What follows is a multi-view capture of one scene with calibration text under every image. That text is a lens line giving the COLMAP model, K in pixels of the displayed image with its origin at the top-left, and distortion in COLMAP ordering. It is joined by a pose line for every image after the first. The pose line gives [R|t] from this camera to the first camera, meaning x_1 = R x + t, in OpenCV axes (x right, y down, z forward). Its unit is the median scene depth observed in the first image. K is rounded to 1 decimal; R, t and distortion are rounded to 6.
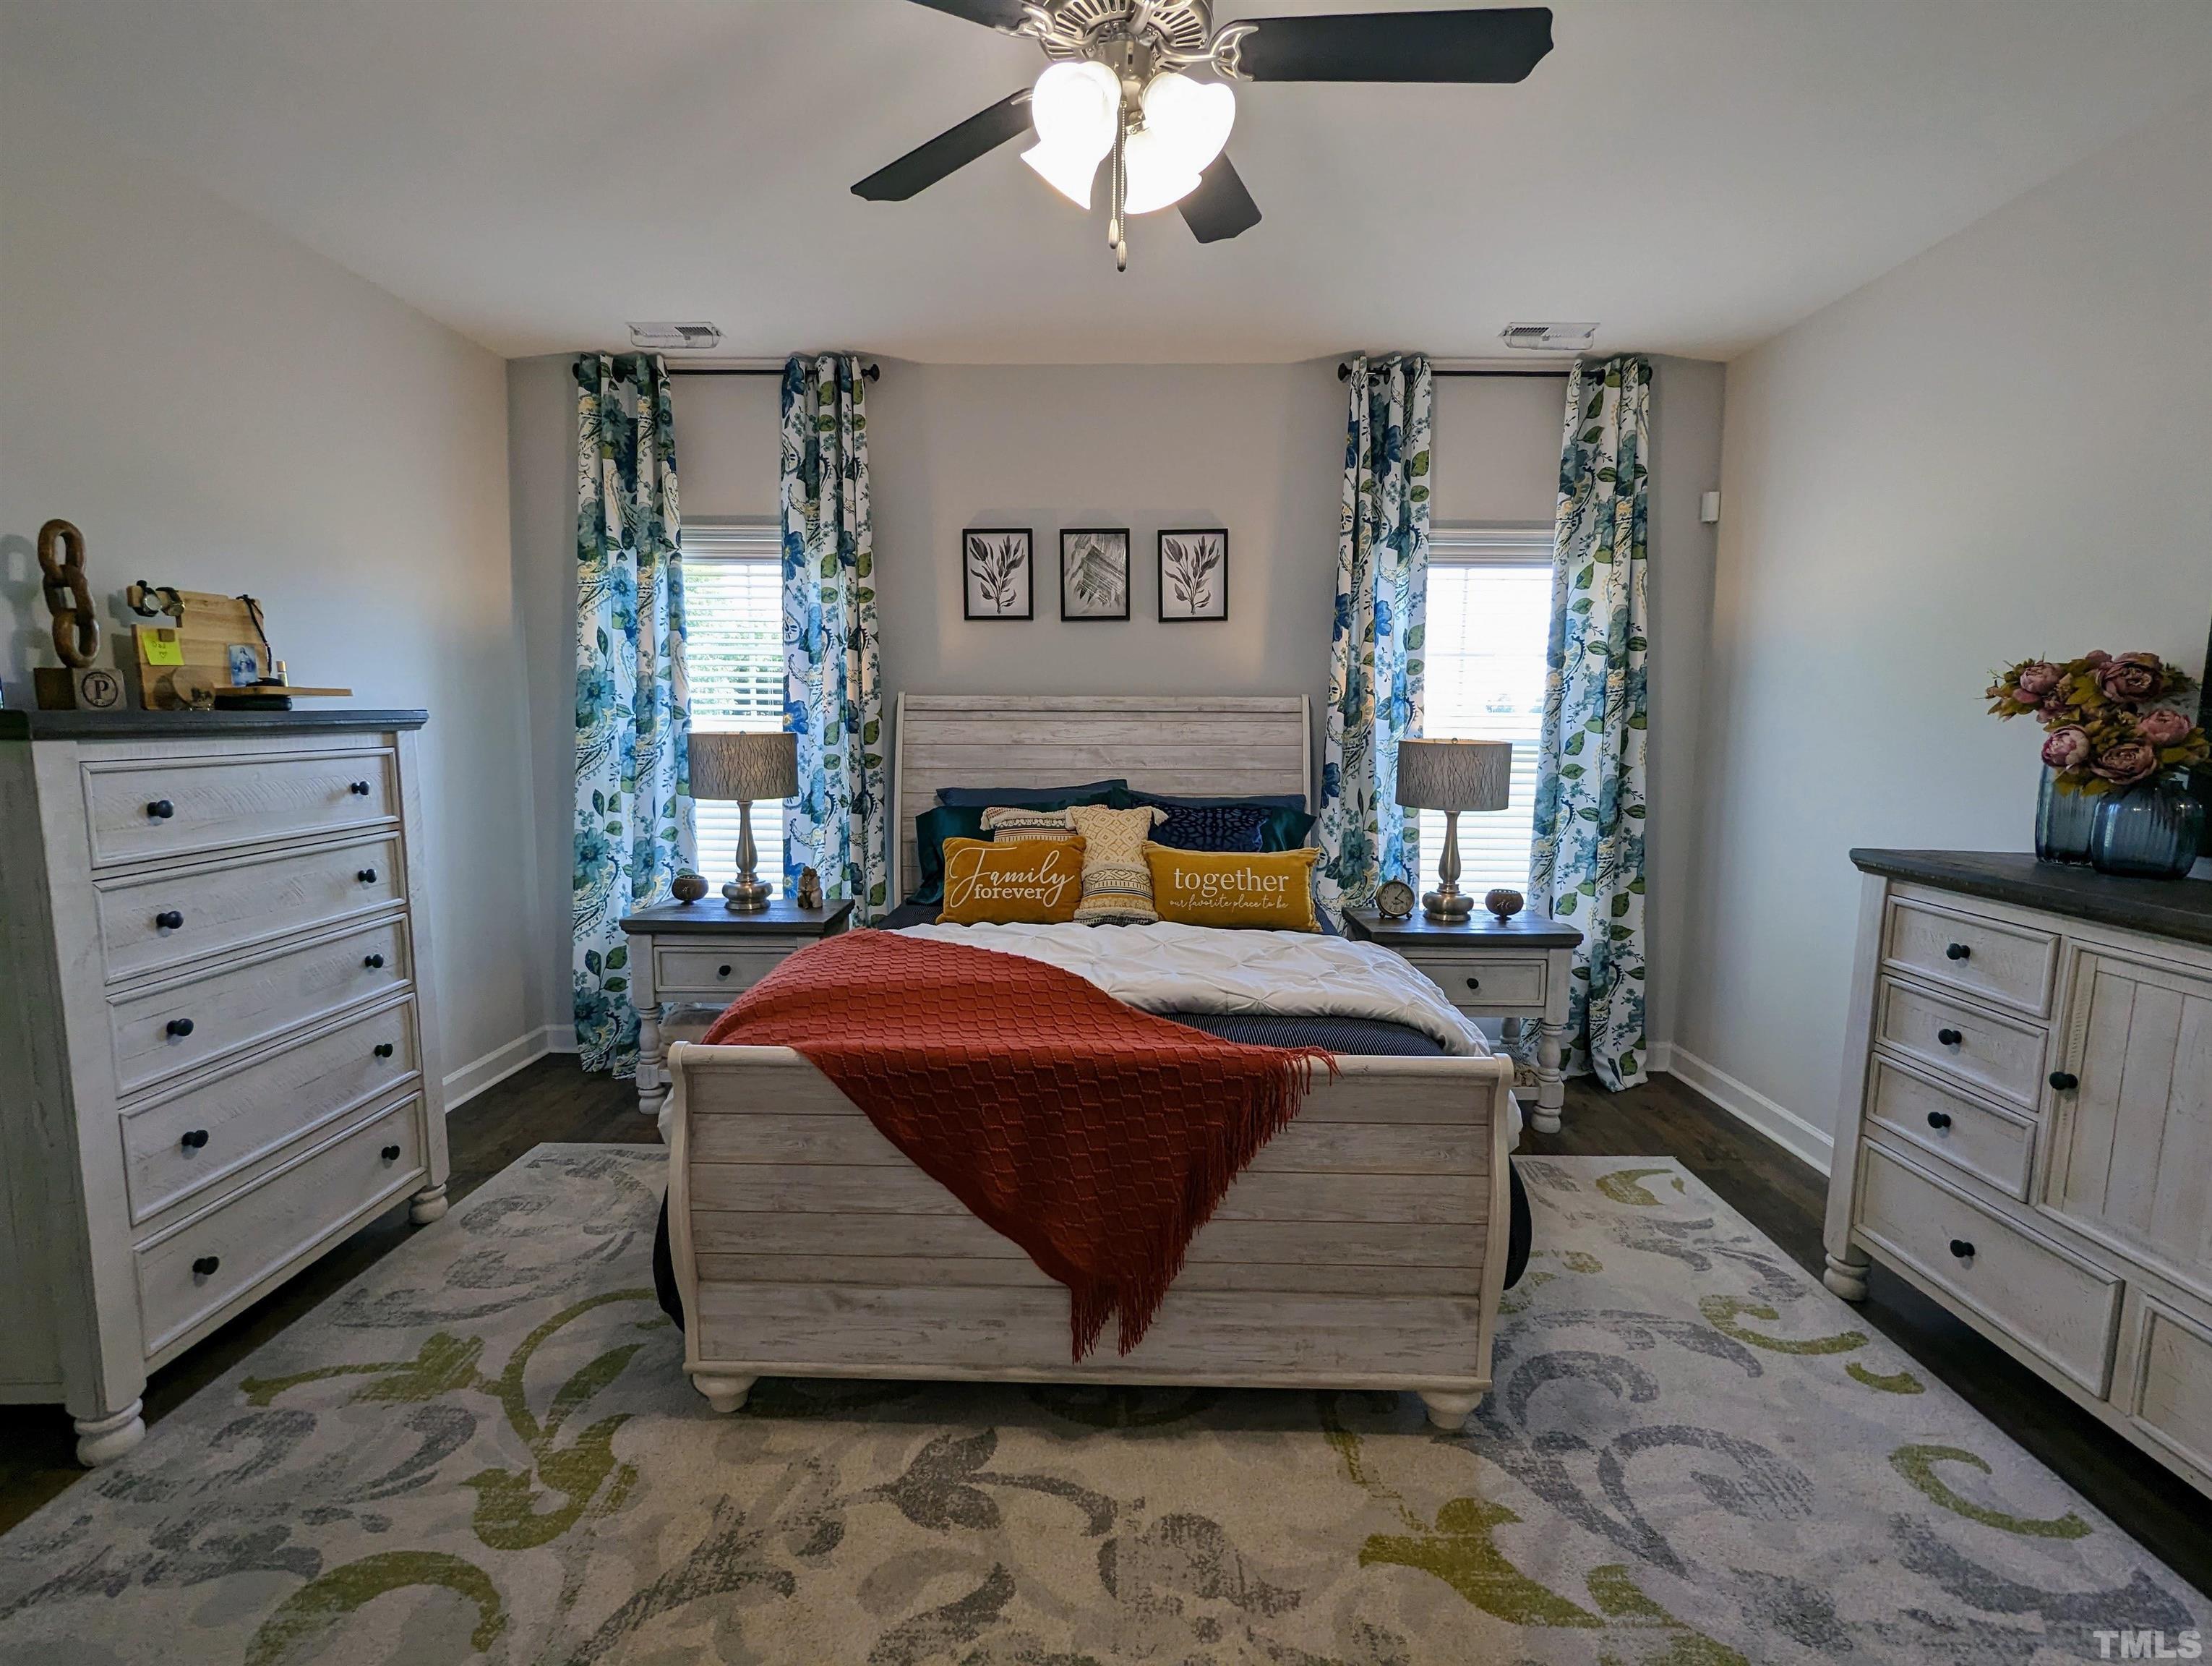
lens RADIAL K [[1059.5, 0, 1093.3], [0, 1059.5, 839.3], [0, 0, 1]] dist [-0.001889, 0.001696]
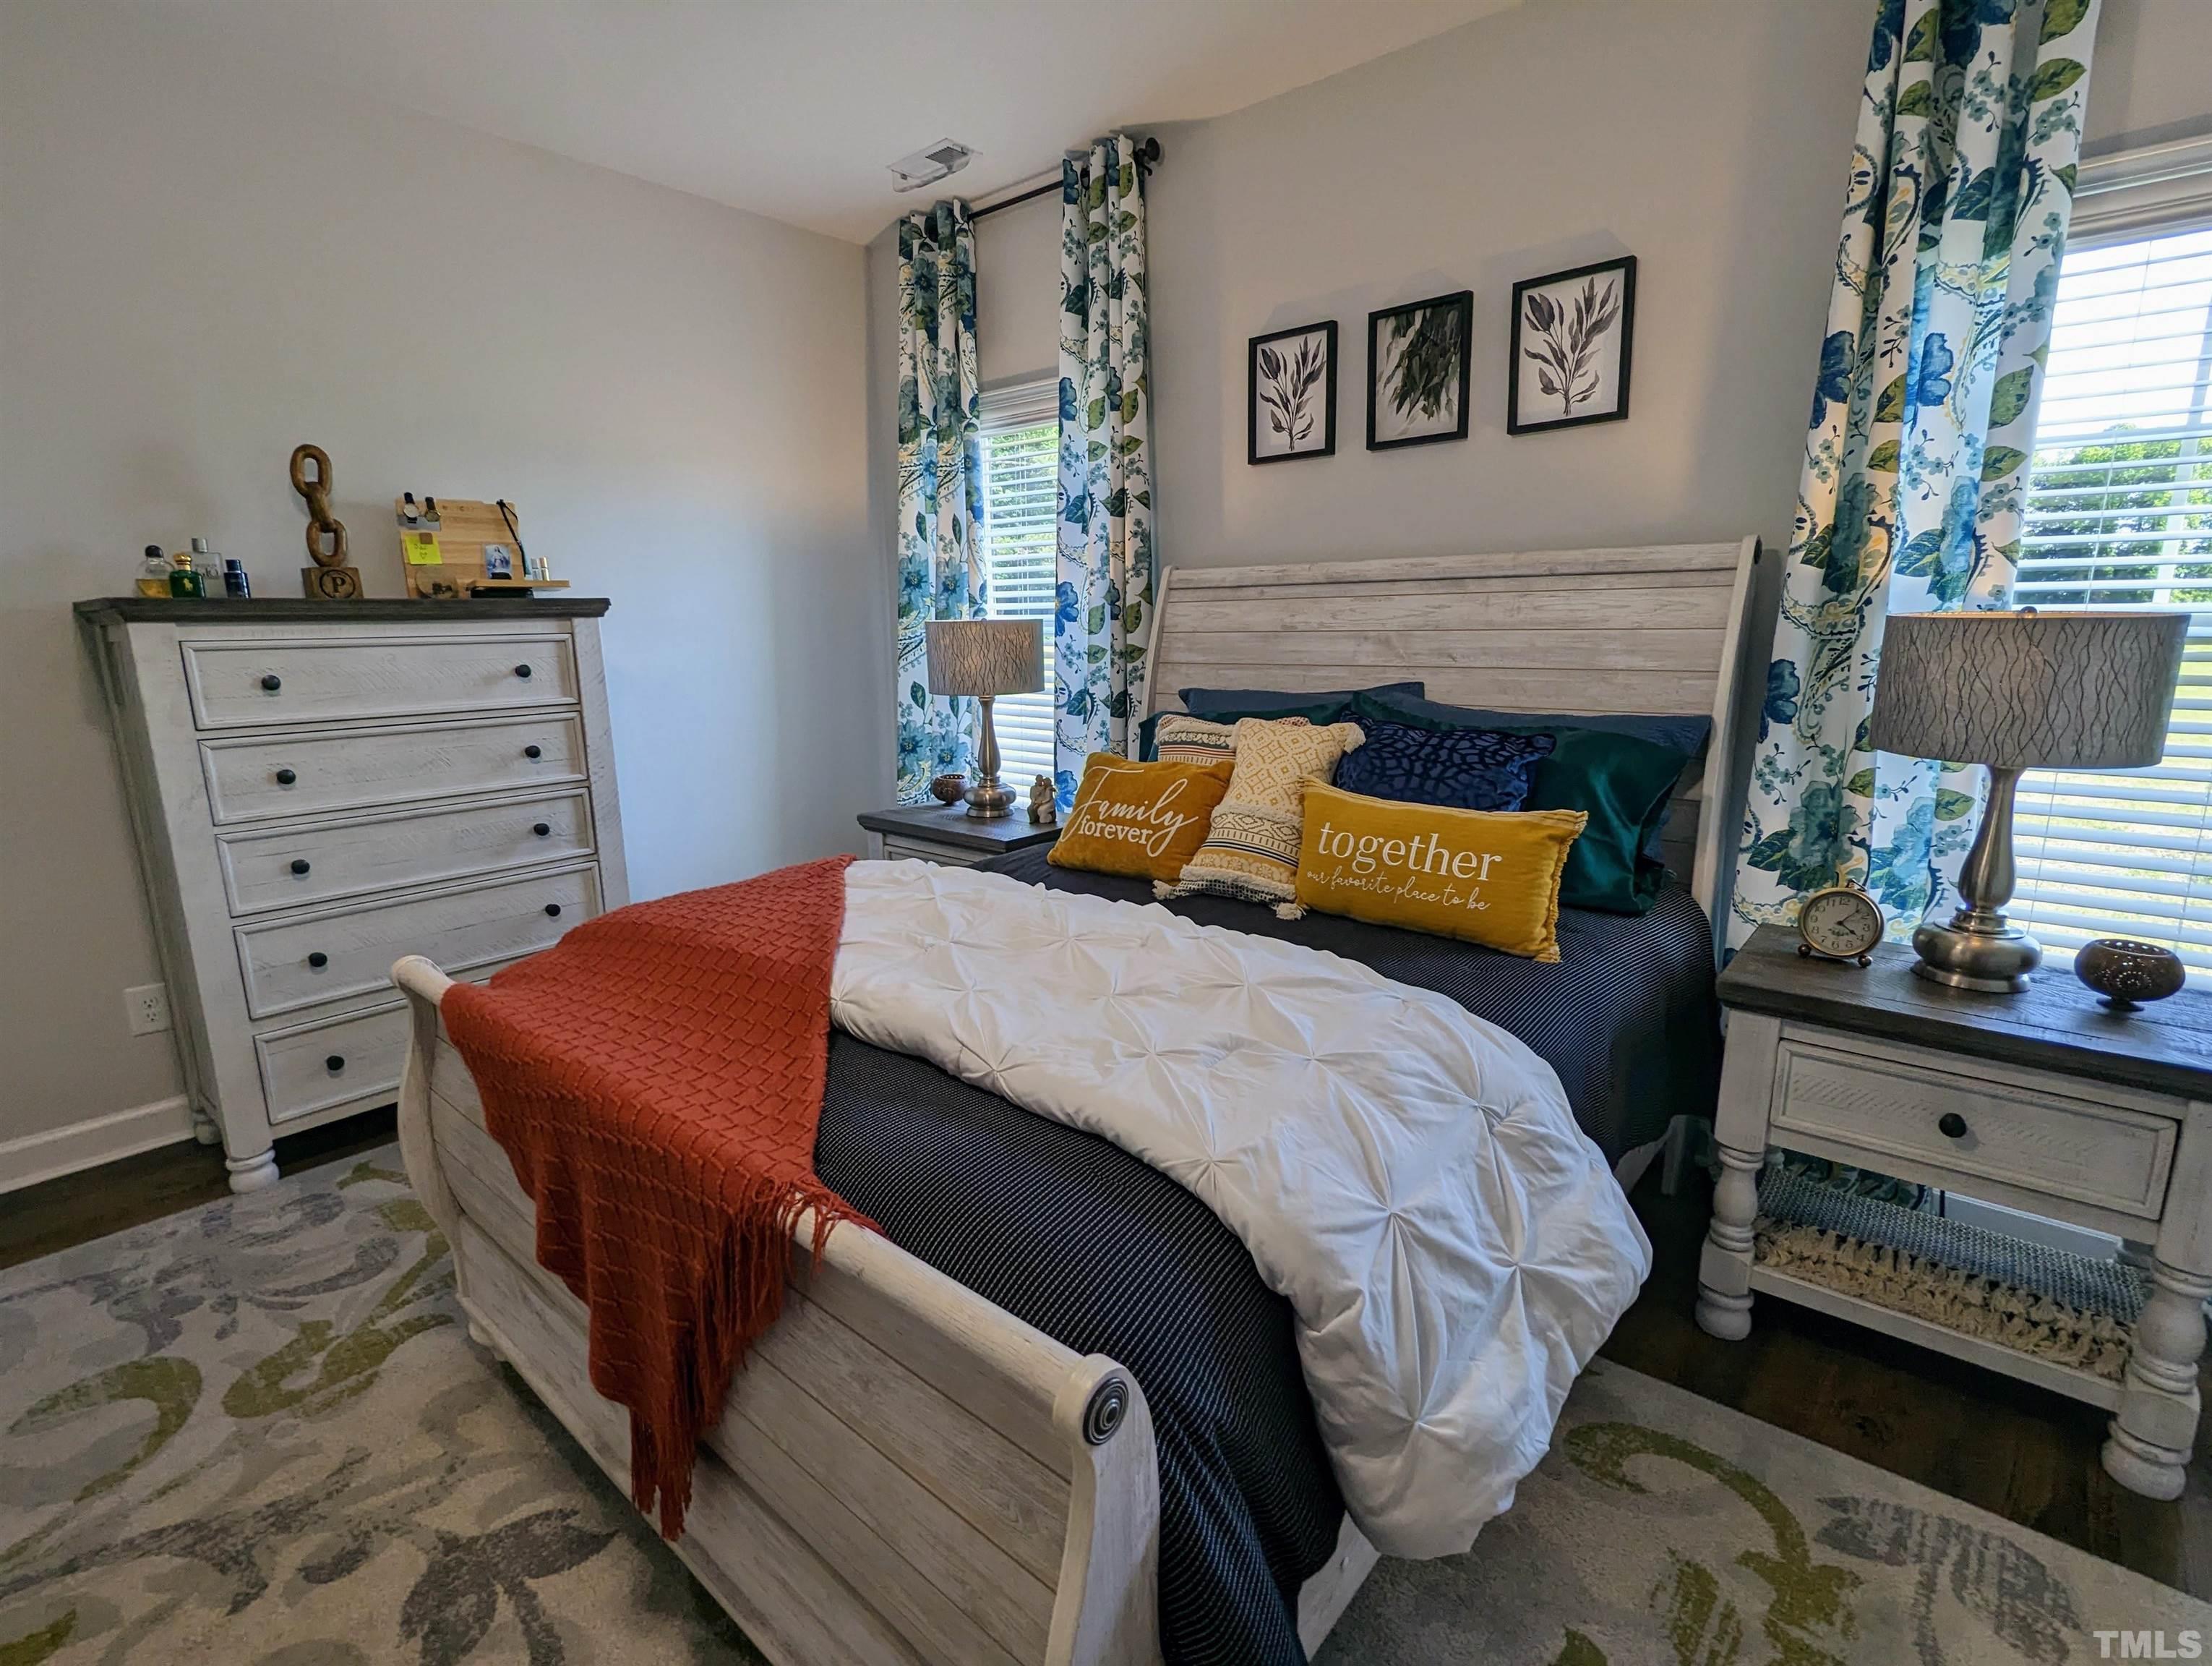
lens RADIAL K [[1059.5, 0, 1095.5], [0, 1059.5, 833.1], [0, 0, 1]] dist [-0.001889, 0.001696]
pose [[0.765041, 0.112233, -0.634127, 0.316622], [-0.057769, 0.992687, 0.106000, -0.021347], [0.641386, -0.044461, 0.765929, 0.356155]]
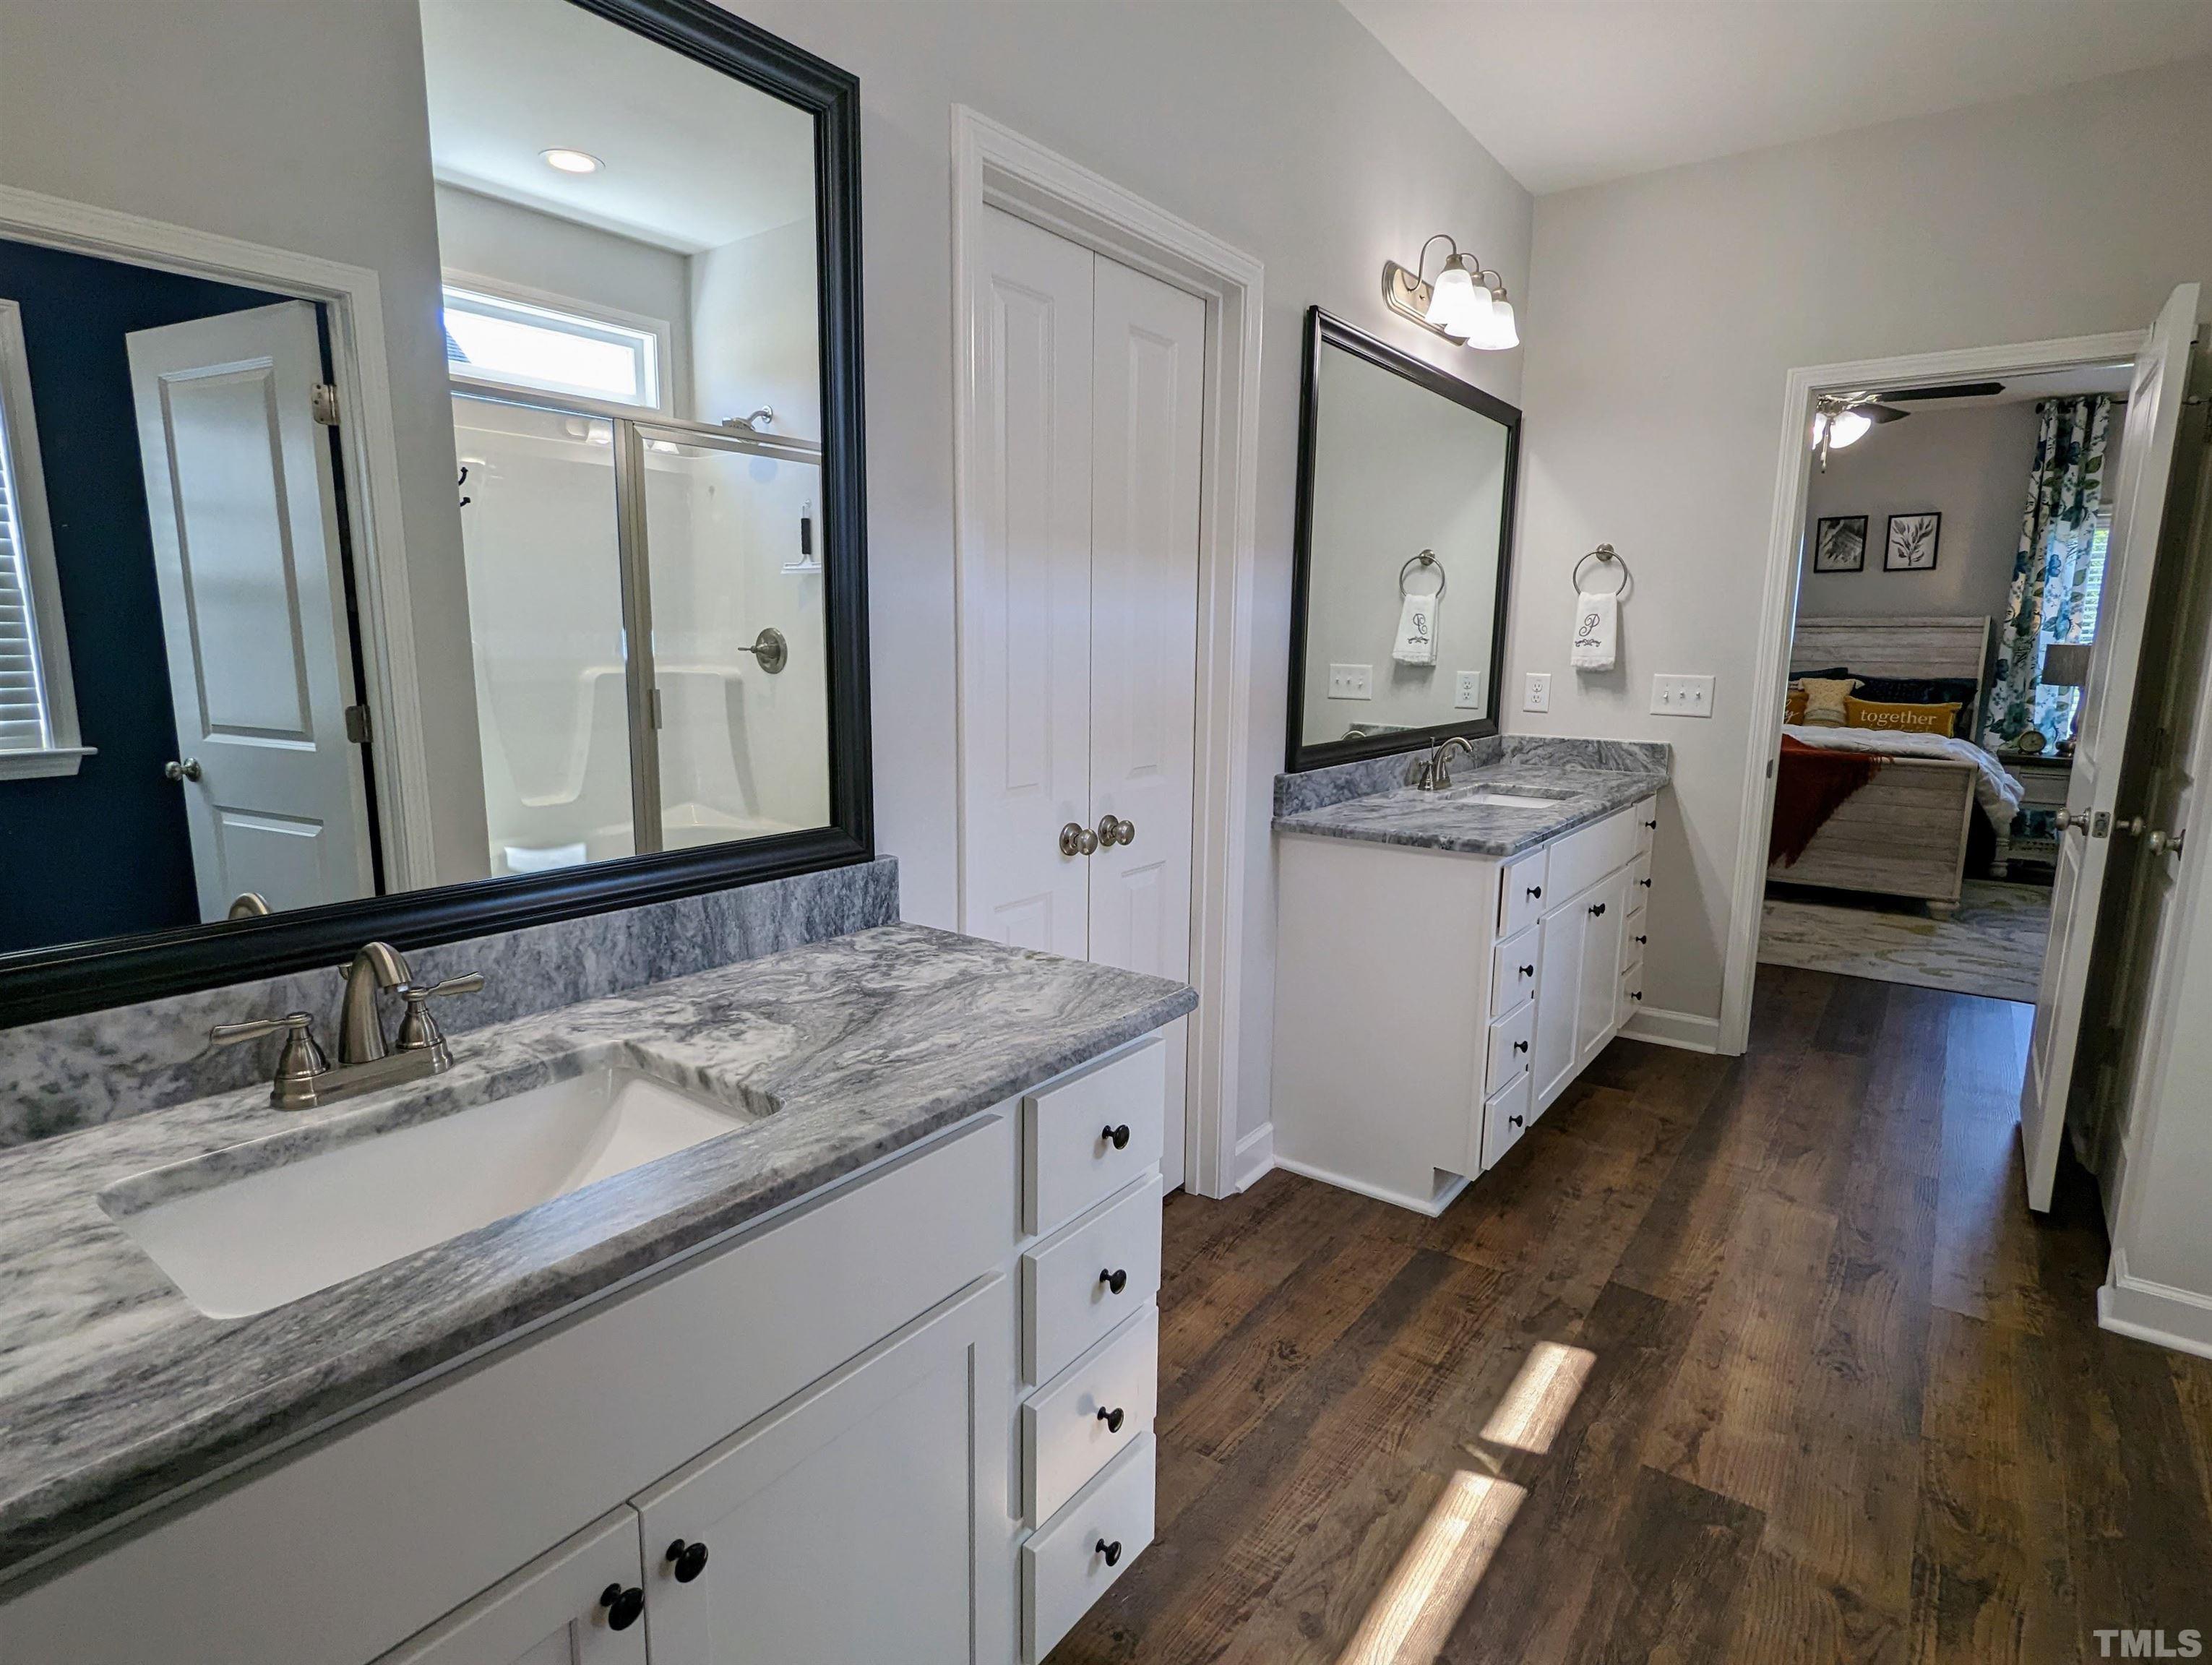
lens RADIAL K [[1115.5, 0, 1087.4], [0, 1115.5, 832.7], [0, 0, 1]] dist [-0.012684, -0.002639]
pose [[0.801317, 0.100630, -0.589716, 0.130698], [-0.069135, 0.994723, 0.075800, 0.158505], [0.594232, -0.019970, 0.804045, -1.165744]]
